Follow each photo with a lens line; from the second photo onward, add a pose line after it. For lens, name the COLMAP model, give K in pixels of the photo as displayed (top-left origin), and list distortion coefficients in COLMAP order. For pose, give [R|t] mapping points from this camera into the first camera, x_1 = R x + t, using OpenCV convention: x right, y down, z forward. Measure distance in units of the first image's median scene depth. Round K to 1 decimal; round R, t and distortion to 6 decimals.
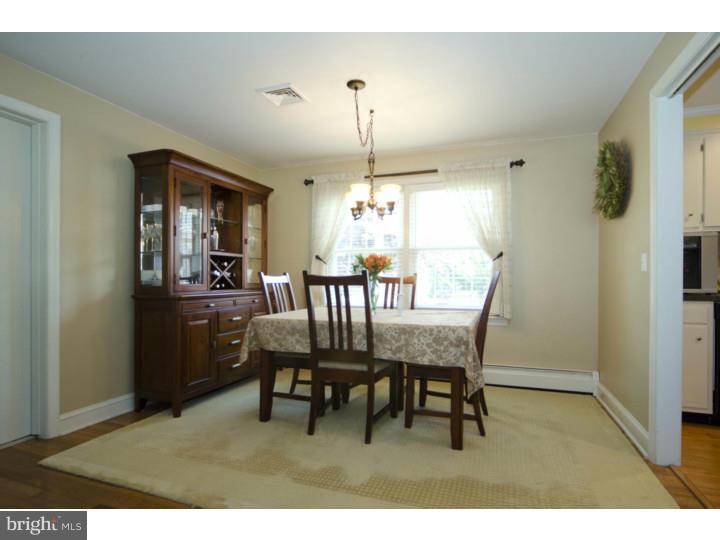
lens RADIAL K [[370.3, 0, 358.3], [0, 370.3, 278.4], [0, 0, 1]] dist [-0.000996, -0.000160]
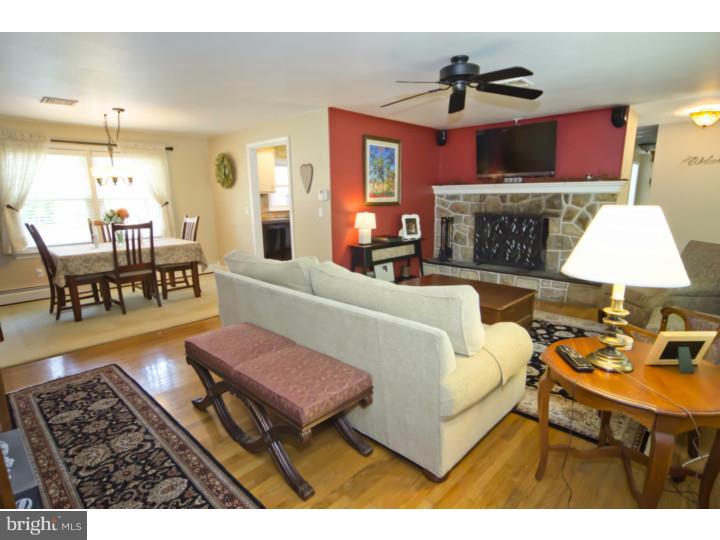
lens RADIAL K [[386.4, 0, 361.6], [0, 386.4, 272.1], [0, 0, 1]] dist [-0.000167, -0.000784]
pose [[0.399220, -0.181597, 0.898691, -1.147855], [0.017123, 0.981495, 0.190723, -0.099408], [-0.916695, -0.060753, 0.394942, -0.677347]]
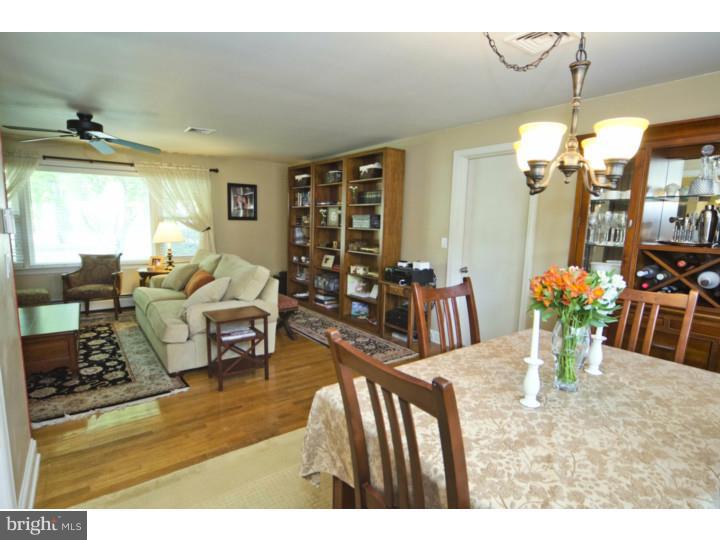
lens RADIAL K [[386.4, 0, 361.6], [0, 386.4, 272.1], [0, 0, 1]] dist [-0.000167, -0.000784]
pose [[0.526443, -0.110343, 0.843020, -0.306905], [-0.026857, 0.988889, 0.146208, -0.171572], [-0.849786, -0.099611, 0.517630, -2.244270]]
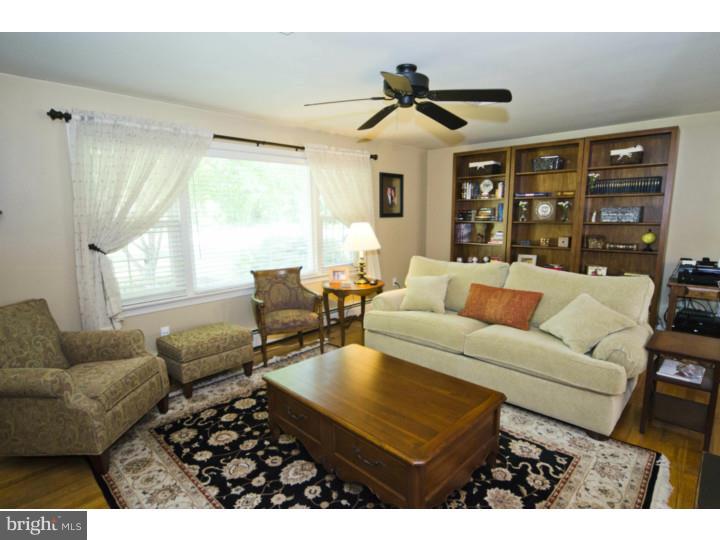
lens RADIAL K [[386.4, 0, 361.6], [0, 386.4, 272.1], [0, 0, 1]] dist [-0.000167, -0.000784]
pose [[-0.386886, 0.158159, -0.908463, 0.918655], [0.009769, 0.985829, 0.167467, -0.150054], [0.922076, 0.055916, -0.382948, -0.182748]]
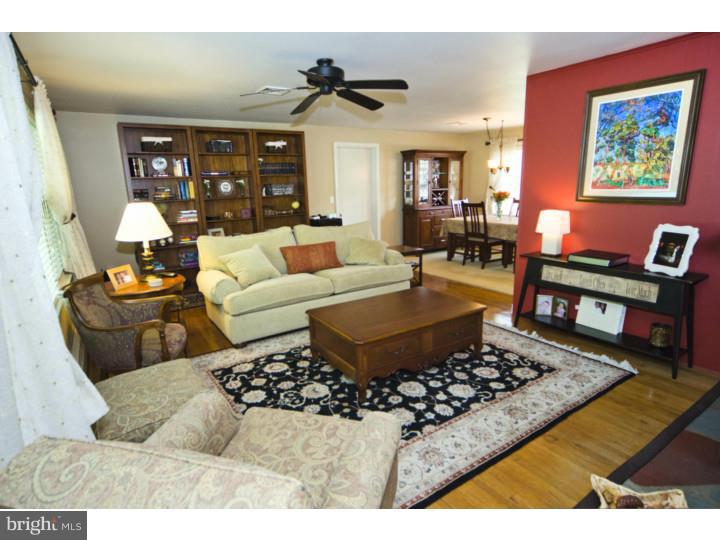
lens RADIAL K [[386.4, 0, 361.6], [0, 386.4, 272.1], [0, 0, 1]] dist [-0.000167, -0.000784]
pose [[0.812027, 0.110964, -0.572974, 0.742603], [0.022709, 0.975008, 0.221007, -0.125137], [0.583178, -0.192475, 0.789213, -1.360445]]
